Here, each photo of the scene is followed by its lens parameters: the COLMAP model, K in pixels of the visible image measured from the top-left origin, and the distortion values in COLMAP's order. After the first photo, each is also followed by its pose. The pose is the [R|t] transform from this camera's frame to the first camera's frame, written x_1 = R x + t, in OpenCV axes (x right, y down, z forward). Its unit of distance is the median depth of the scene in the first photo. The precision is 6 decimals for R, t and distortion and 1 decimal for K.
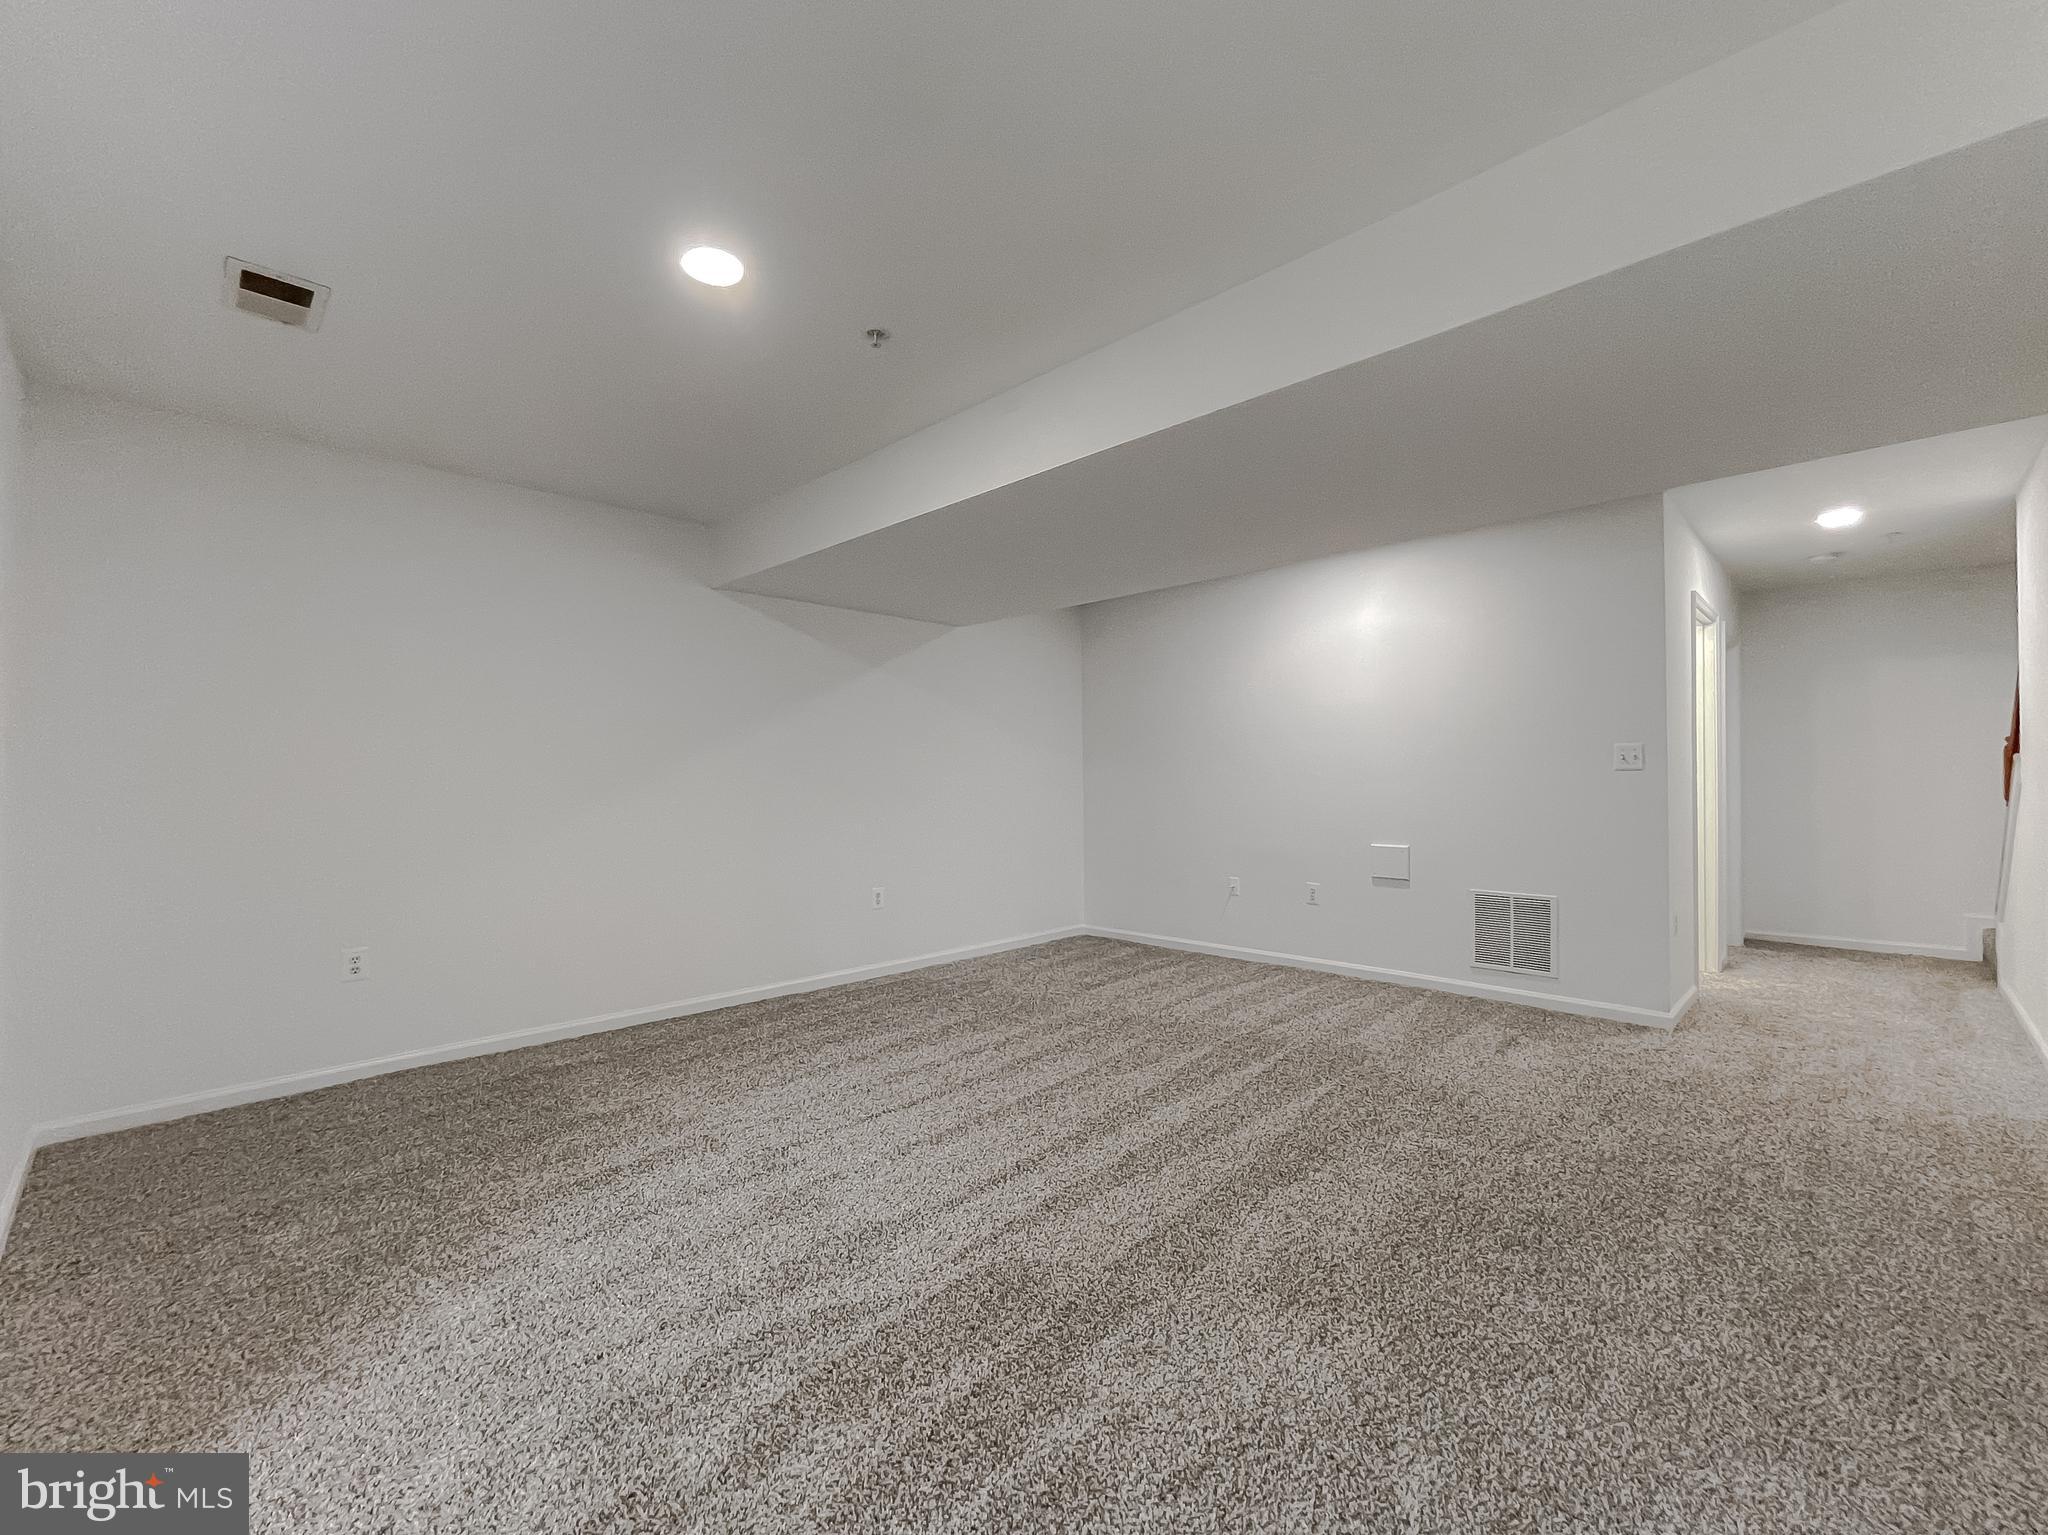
lens RADIAL K [[845.1, 0, 1016.9], [0, 845.1, 774.0], [0, 0, 1]] dist [-0.008287, 0.000023]
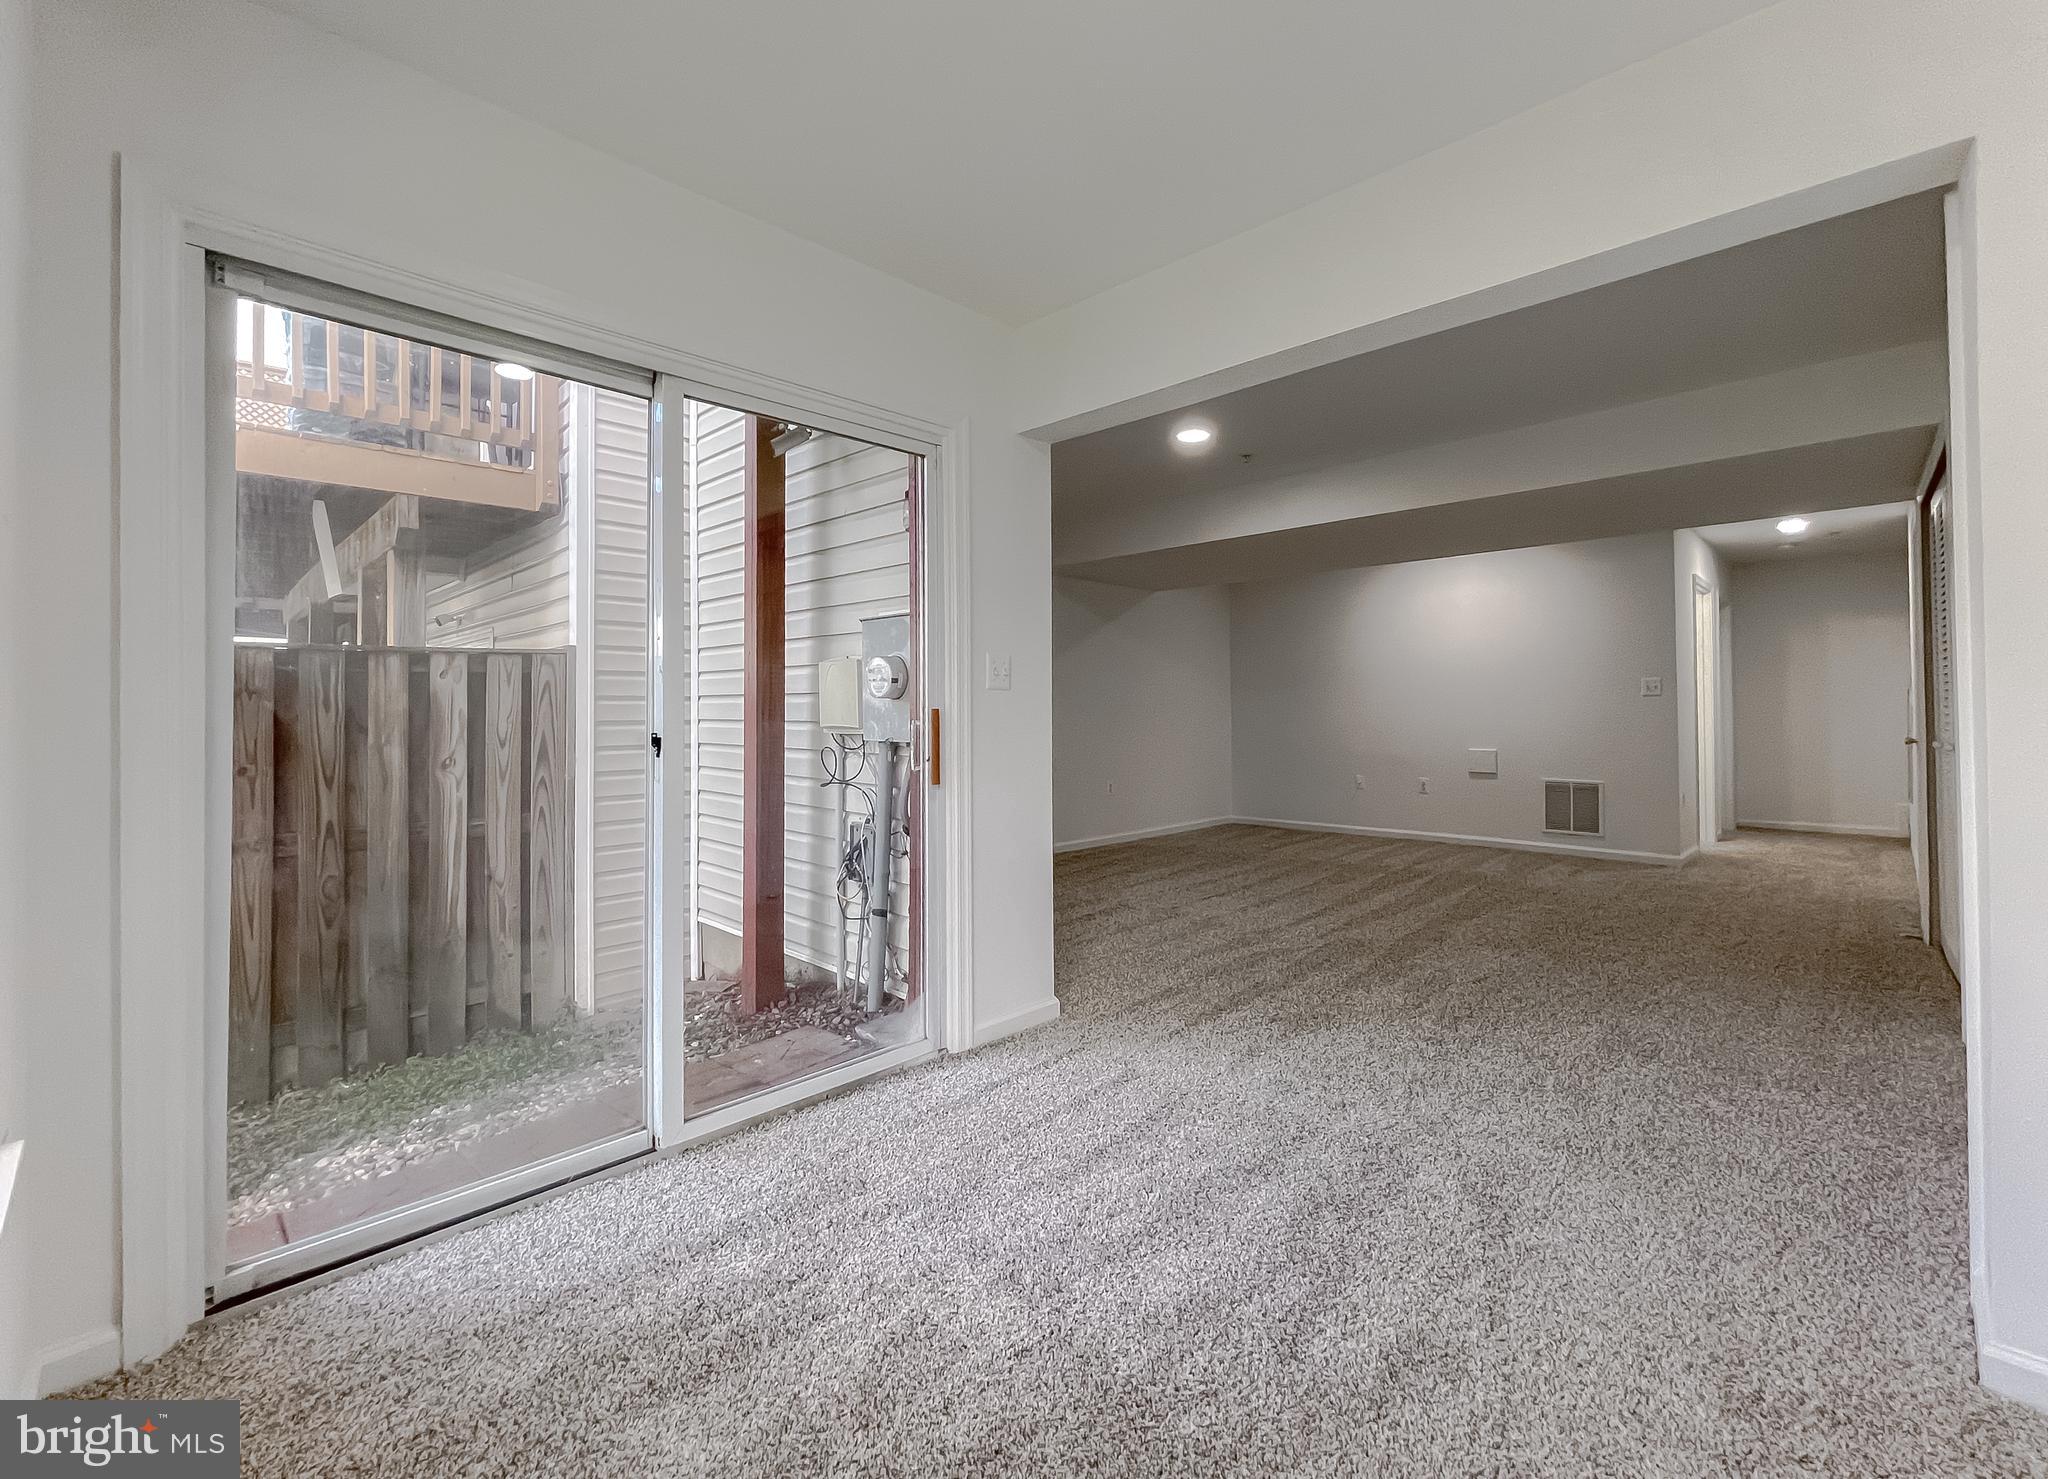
lens RADIAL K [[858.9, 0, 1013.9], [0, 858.9, 692.1], [0, 0, 1]] dist [0.000474, 0.000139]
pose [[0.999988, 0.003734, 0.003176, -0.391393], [-0.003678, 0.999842, -0.017388, 0.016164], [-0.003241, 0.017376, 0.999844, -0.499539]]
